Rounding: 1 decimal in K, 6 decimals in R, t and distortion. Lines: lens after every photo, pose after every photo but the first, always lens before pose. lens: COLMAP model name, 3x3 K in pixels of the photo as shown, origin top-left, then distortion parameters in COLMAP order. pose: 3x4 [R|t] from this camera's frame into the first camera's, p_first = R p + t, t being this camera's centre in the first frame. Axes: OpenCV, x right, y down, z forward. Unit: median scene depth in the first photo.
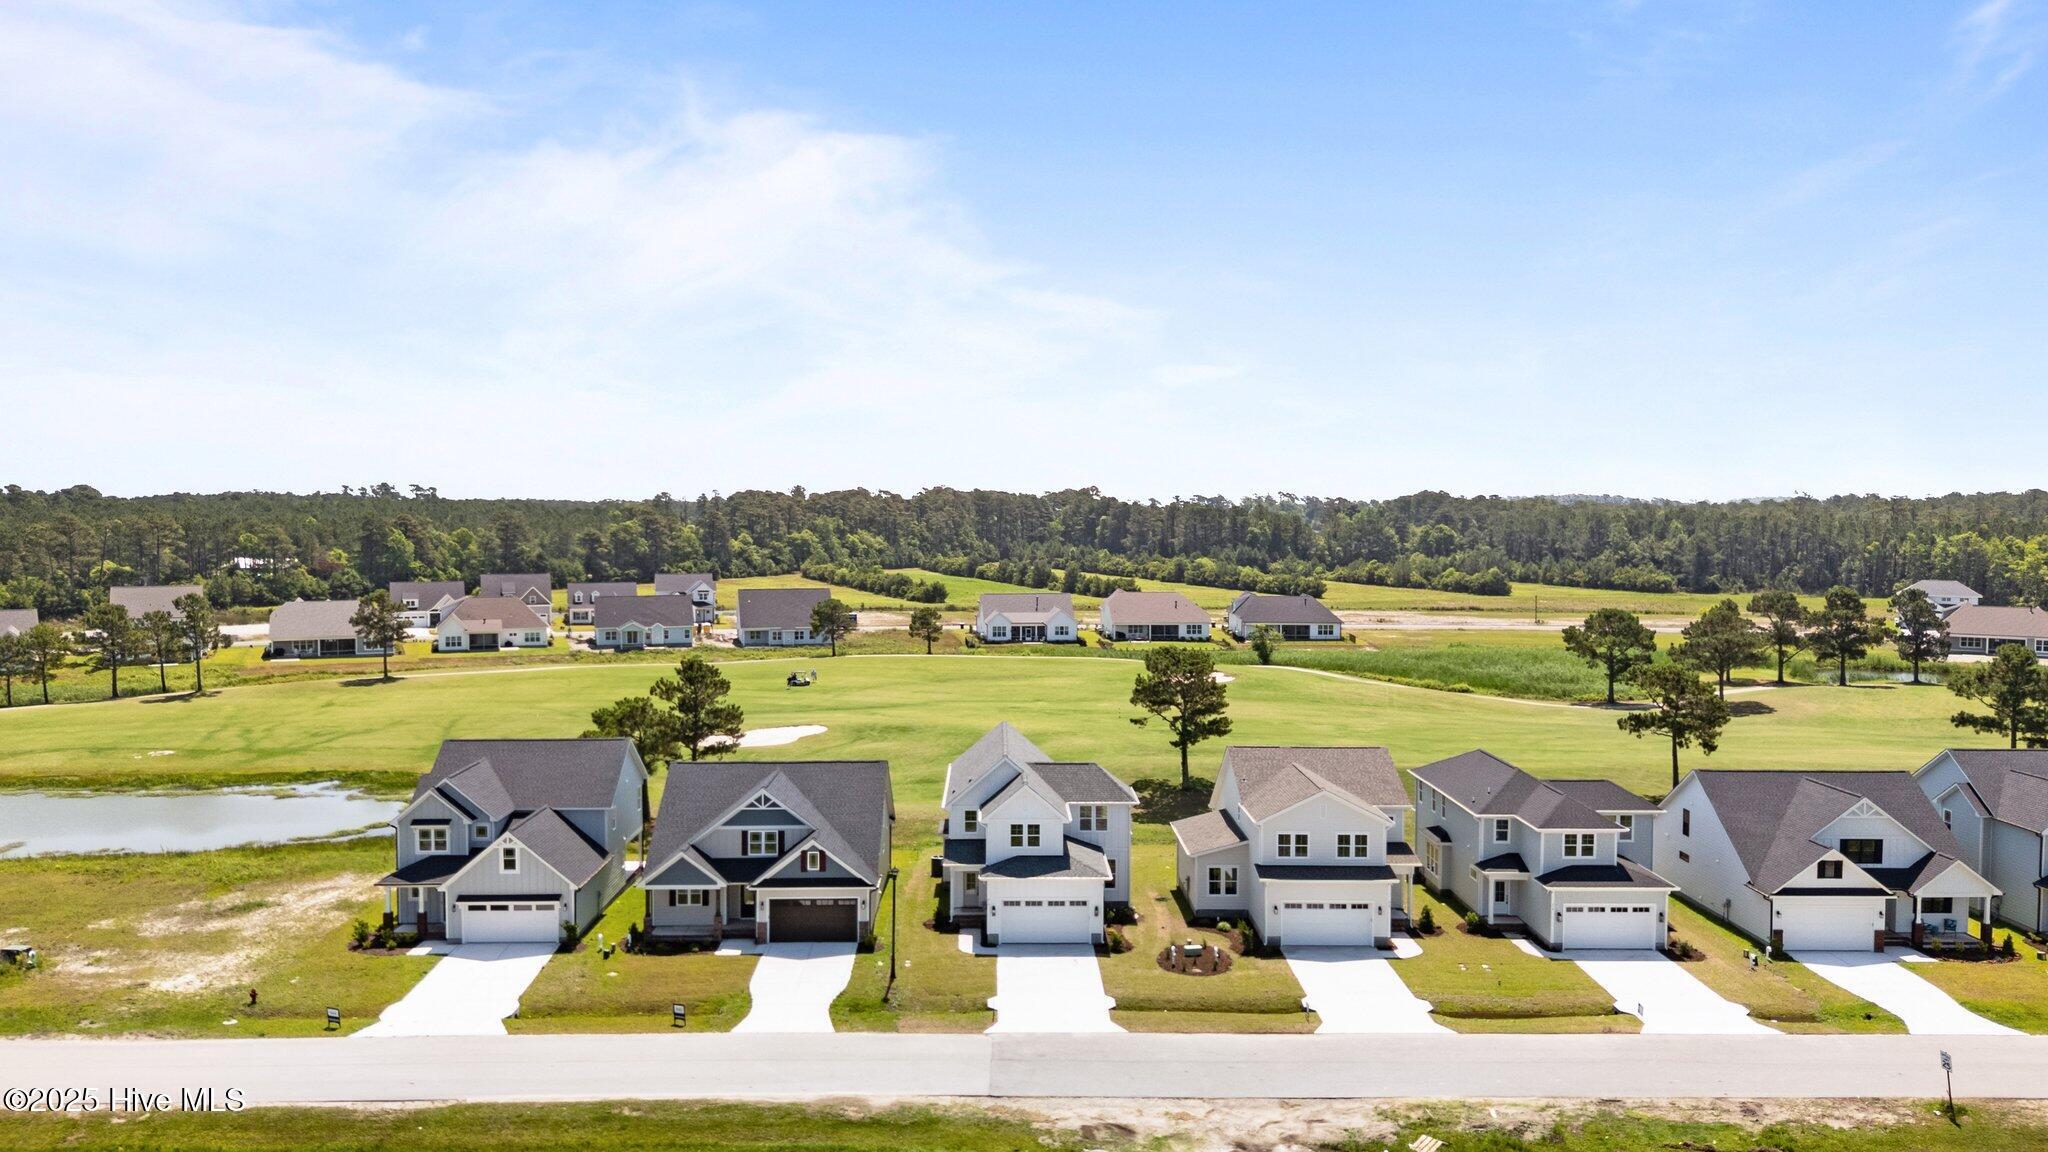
lens RADIAL K [[1511.9, 0, 1026.3], [0, 1511.9, 573.9], [0, 0, 1]] dist [0.086536, -0.096064]
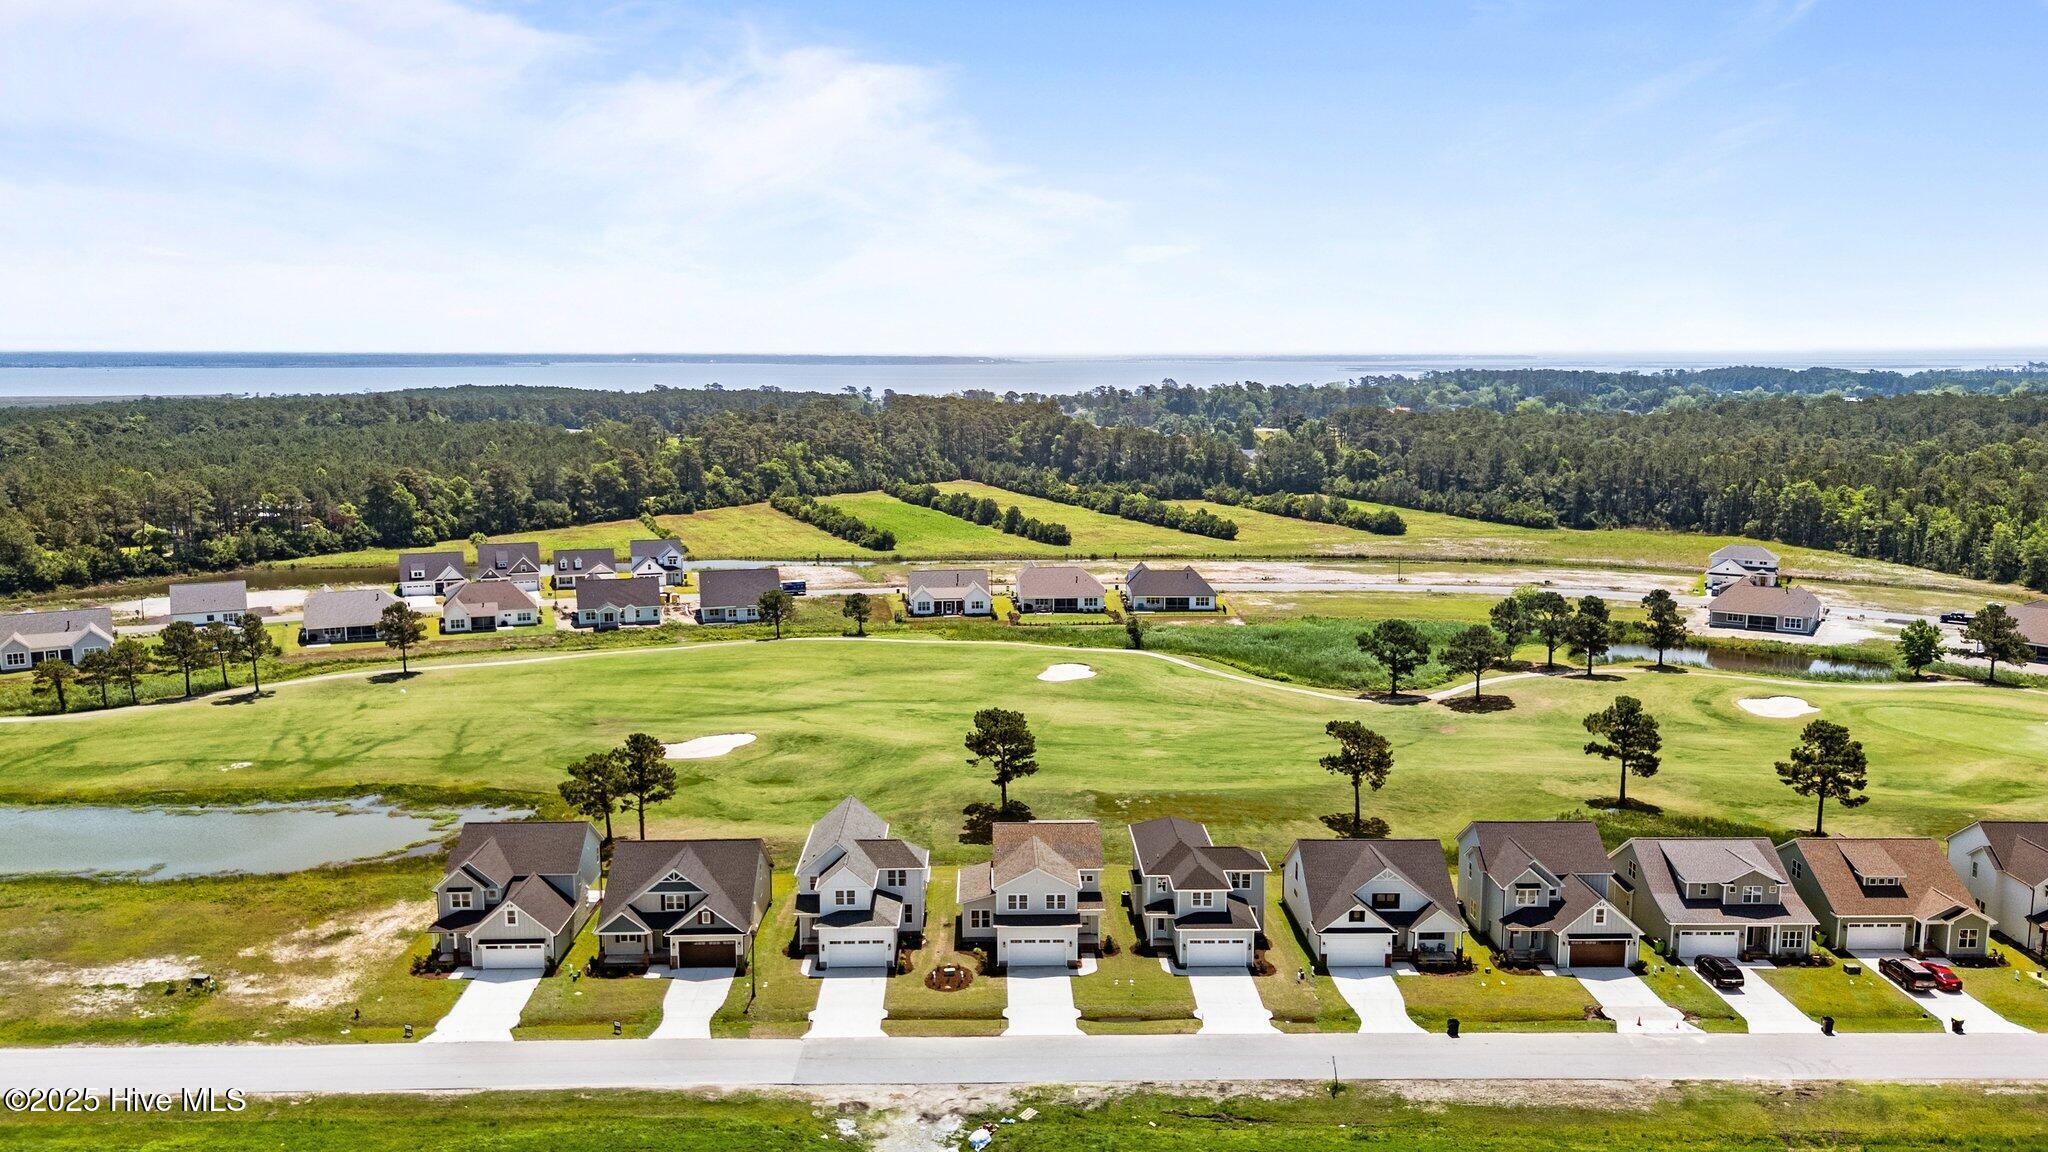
lens RADIAL K [[1511.3, 0, 1023.1], [0, 1511.3, 575.9], [0, 0, 1]] dist [0.091309, -0.115598]
pose [[0.999993, -0.003492, 0.001377, 0.176785], [0.003343, 0.995344, 0.096331, -0.297297], [-0.001707, -0.096326, 0.995348, -0.501821]]
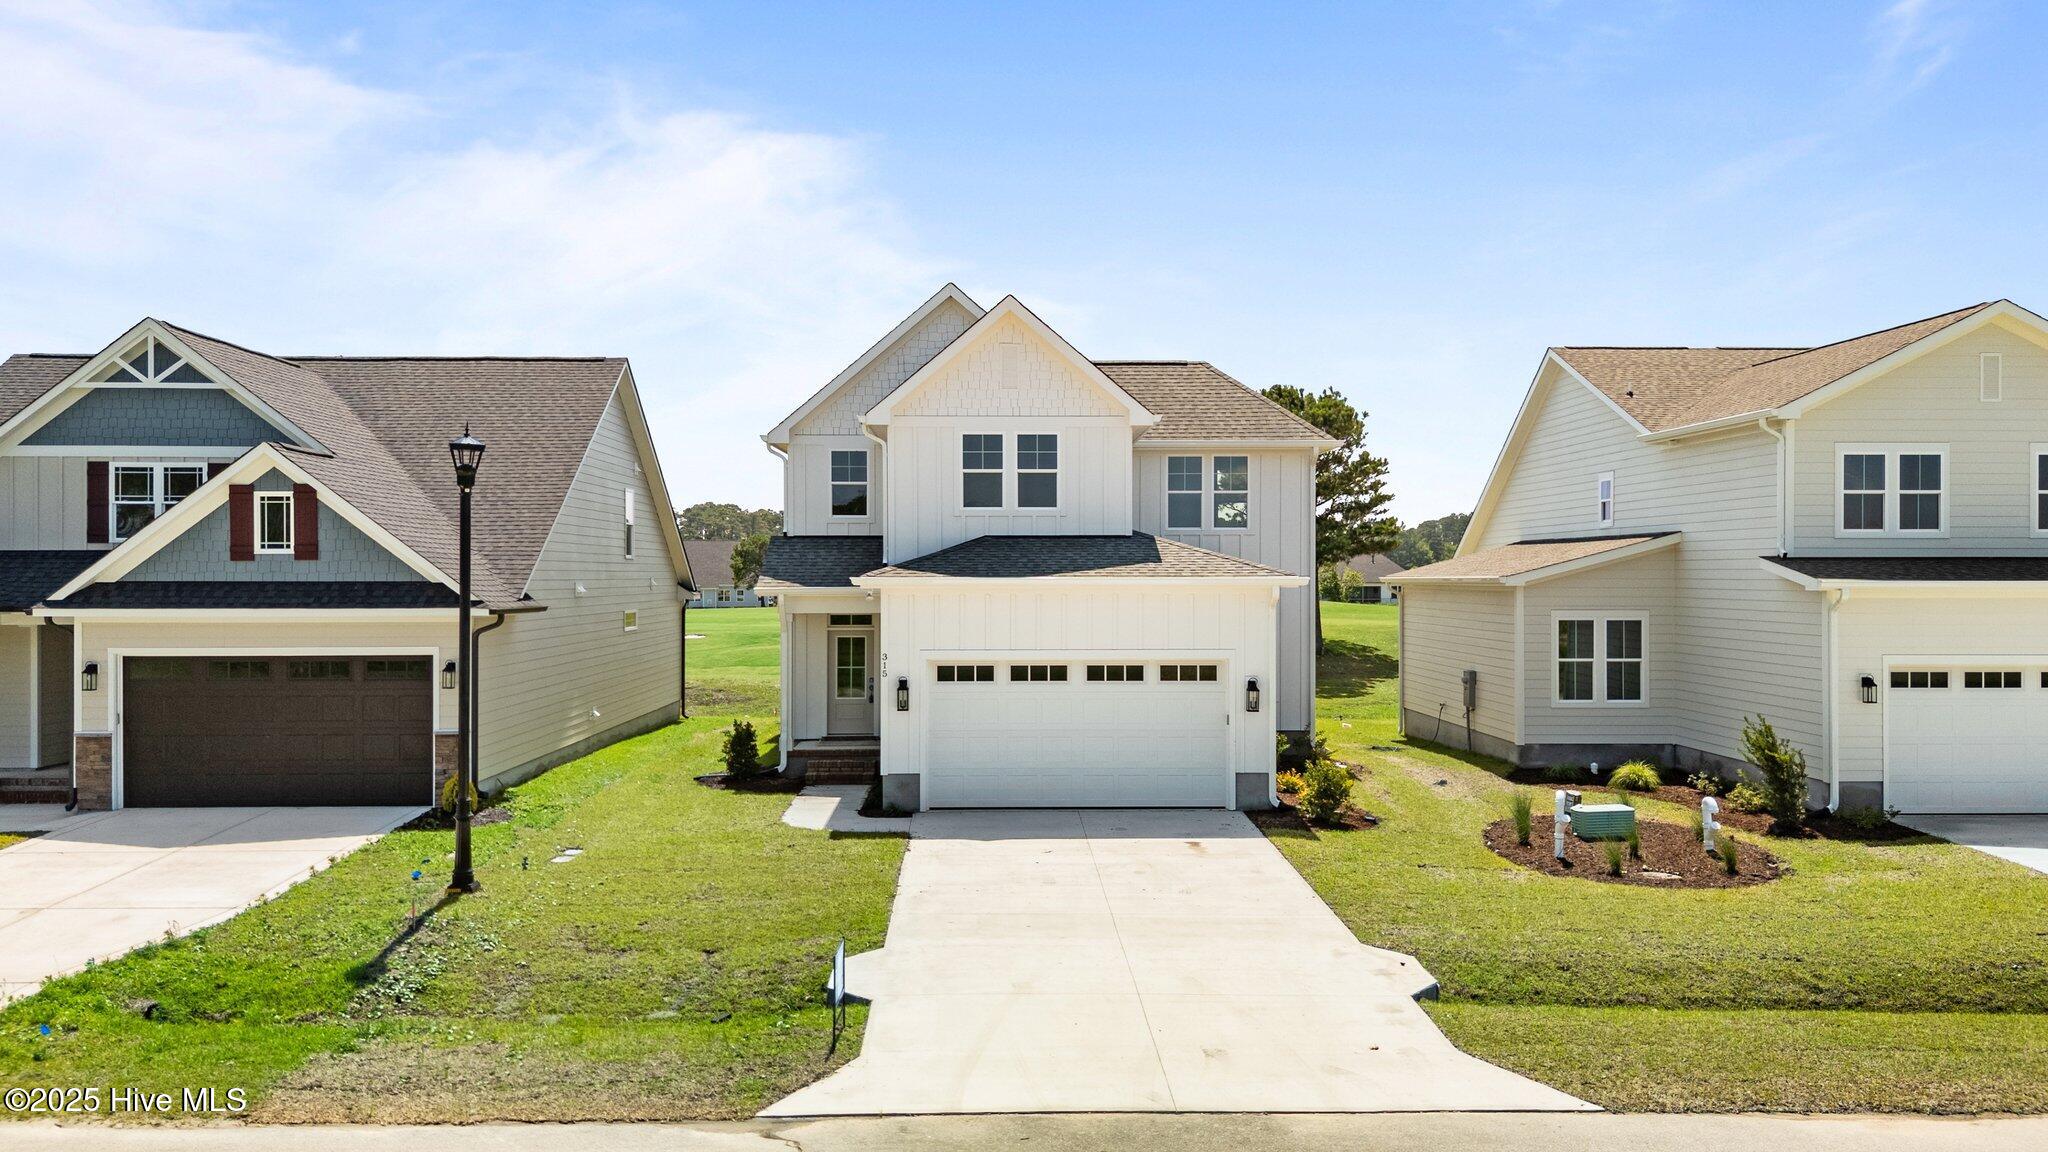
lens RADIAL K [[1503.3, 0, 1023.4], [0, 1503.3, 577.4], [0, 0, 1]] dist [0.075227, -0.070051]
pose [[0.999988, -0.003753, 0.003011, 0.001027], [0.003895, 0.998800, -0.048816, 0.206296], [-0.002824, 0.048827, 0.998803, 0.684532]]
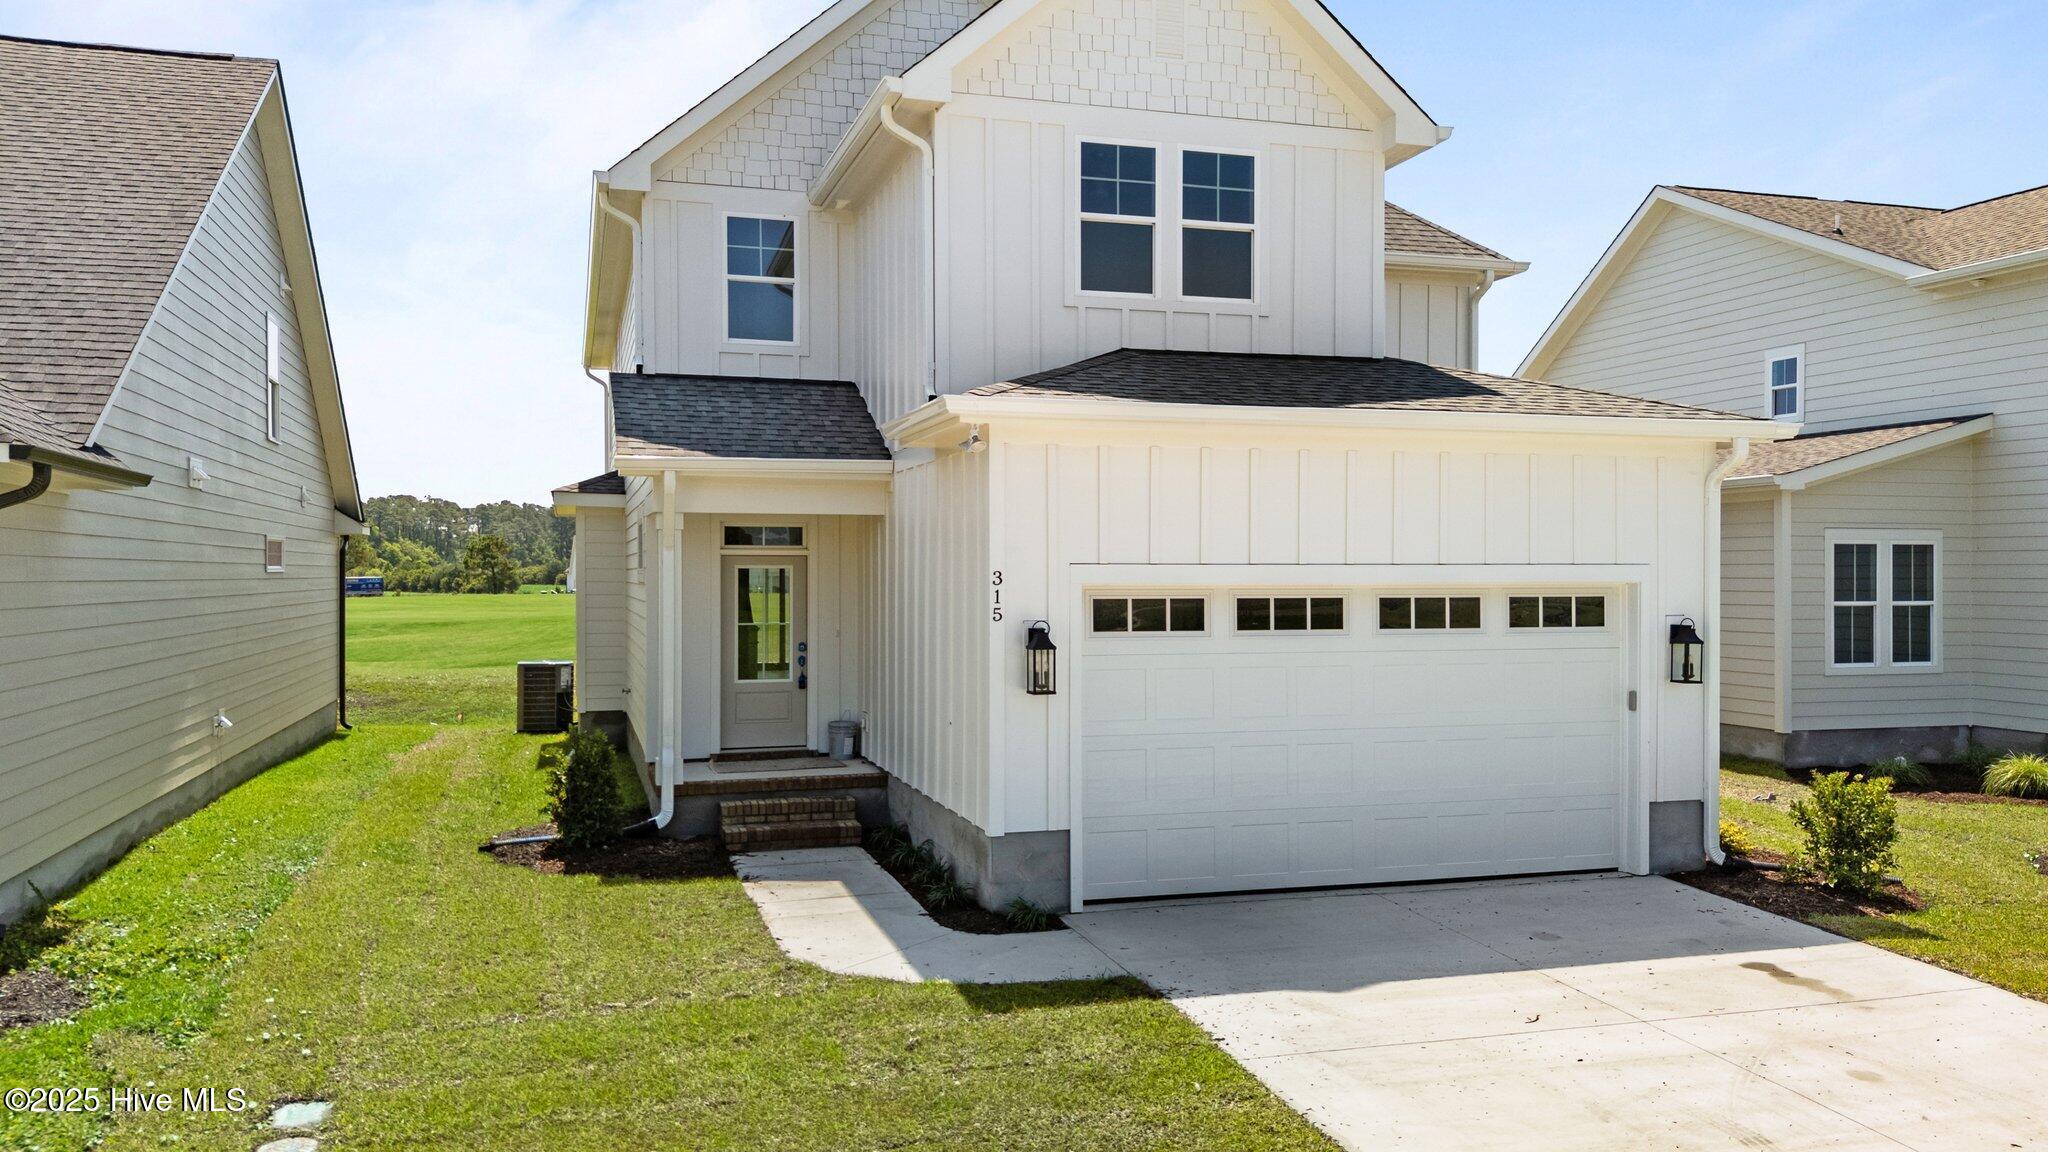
lens RADIAL K [[1504.1, 0, 1020.3], [0, 1504.1, 583.3], [0, 0, 1]] dist [0.068133, -0.095828]
pose [[0.963521, -0.005192, 0.267581, -0.056486], [0.016807, 0.999012, -0.041138, 0.213035], [-0.267103, 0.044134, 0.962657, 0.842014]]
